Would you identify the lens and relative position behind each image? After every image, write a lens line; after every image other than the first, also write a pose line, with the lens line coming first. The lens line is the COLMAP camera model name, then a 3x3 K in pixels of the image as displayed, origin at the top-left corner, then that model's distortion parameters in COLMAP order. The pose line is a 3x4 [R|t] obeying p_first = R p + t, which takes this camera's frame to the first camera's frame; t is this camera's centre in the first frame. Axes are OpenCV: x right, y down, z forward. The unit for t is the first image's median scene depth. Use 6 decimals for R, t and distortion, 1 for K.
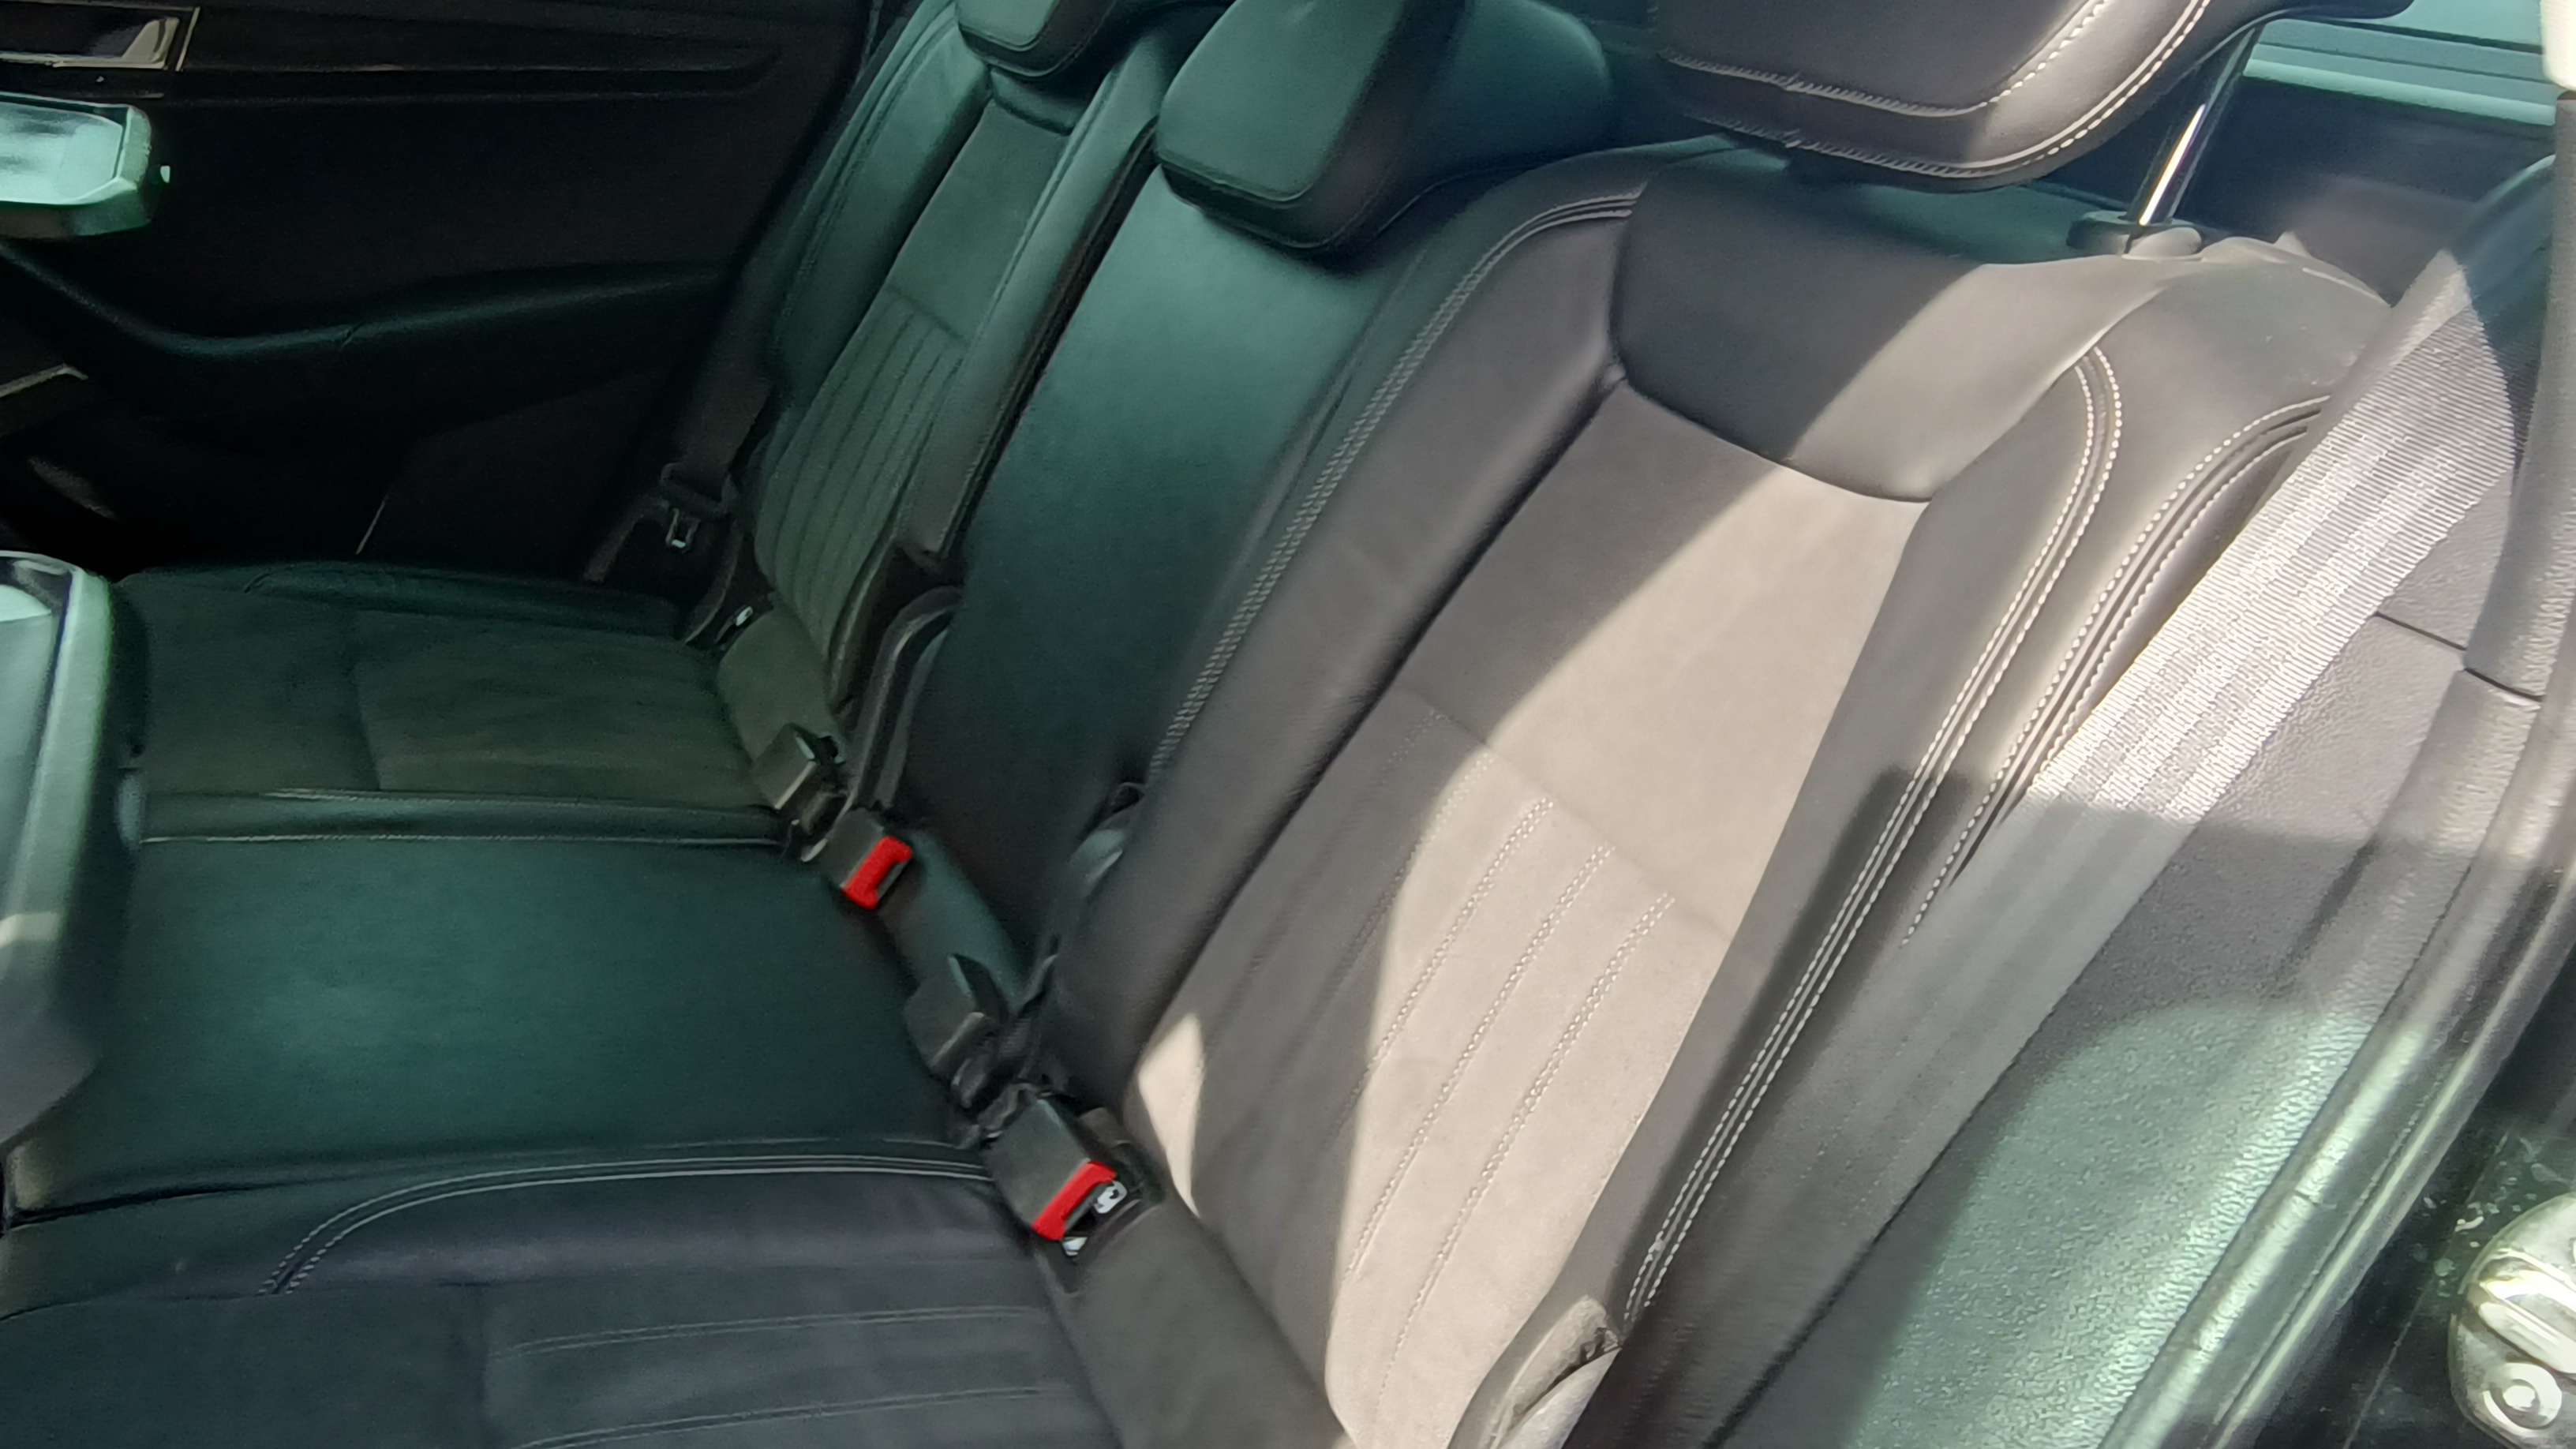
lens RADIAL K [[1801.6, 0, 1288.0], [0, 1801.6, 724.5], [0, 0, 1]] dist [-0.004047, -0.007125]
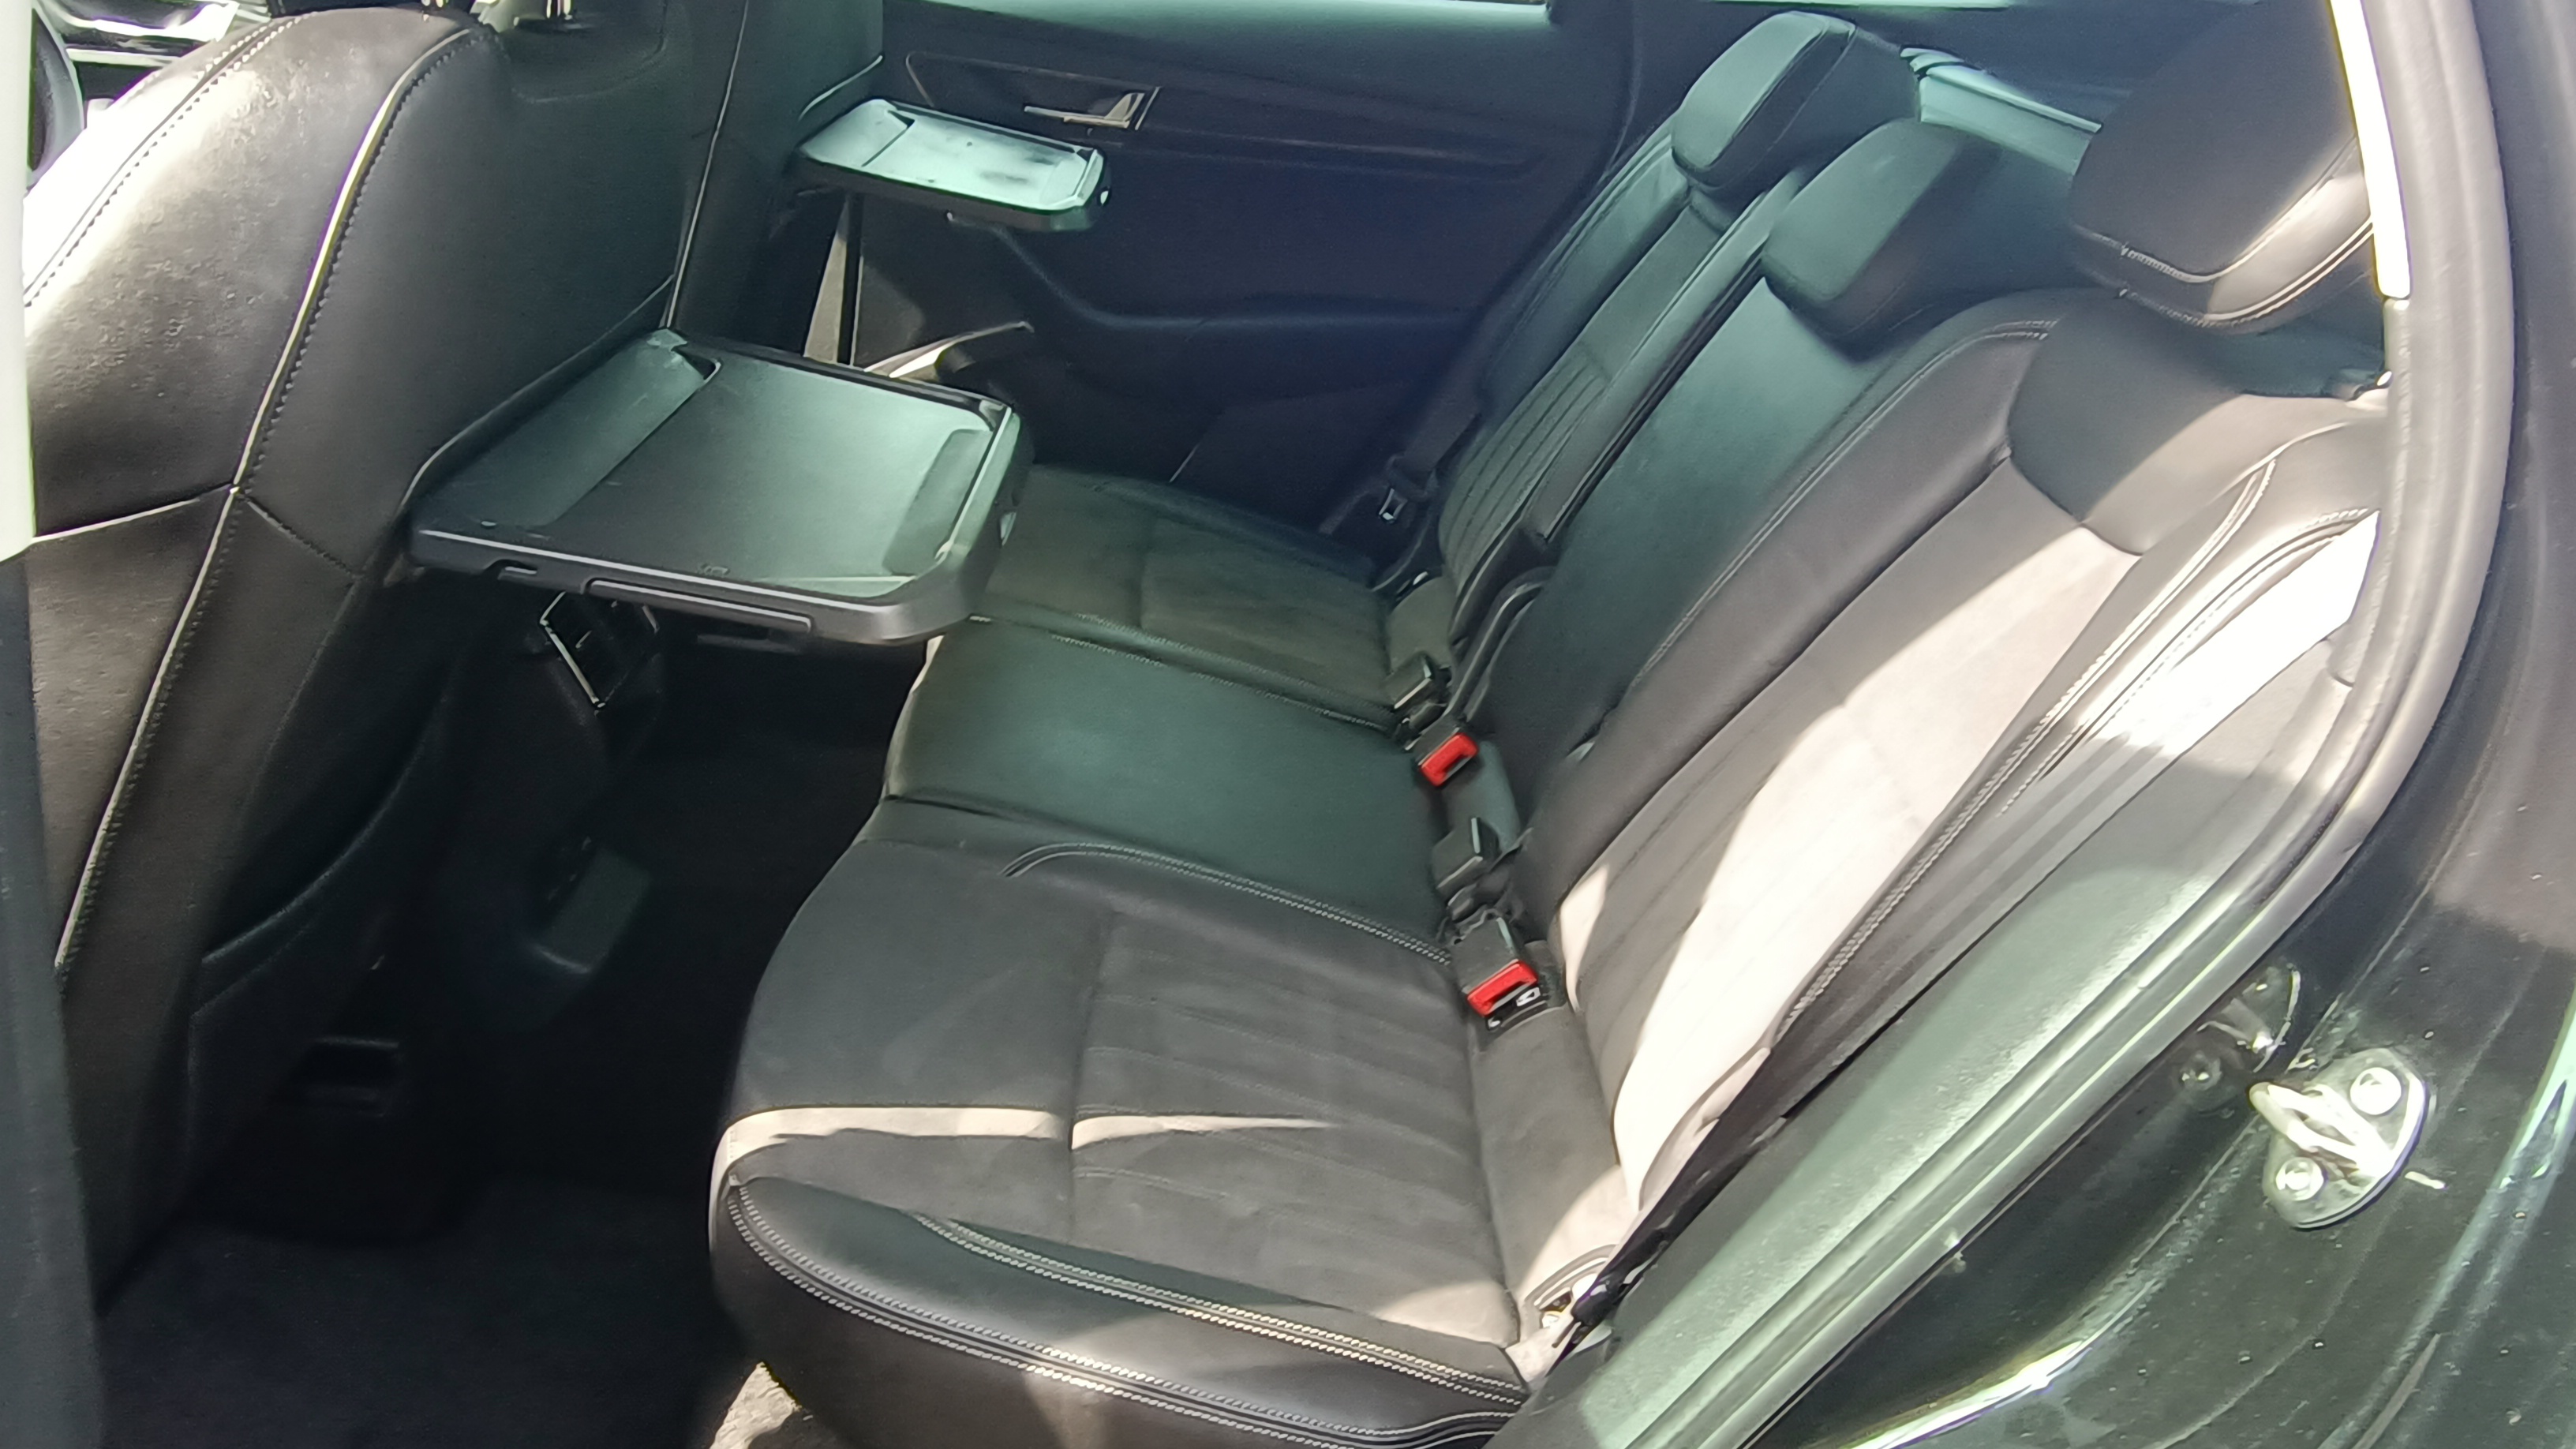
lens RADIAL K [[1801.6, 0, 1288.0], [0, 1801.6, 724.5], [0, 0, 1]] dist [-0.004047, -0.007125]
pose [[0.894745, 0.212952, -0.392535, 0.208212], [-0.232175, 0.972673, -0.001540, 0.096416], [0.381480, 0.092515, 0.919736, -0.311221]]
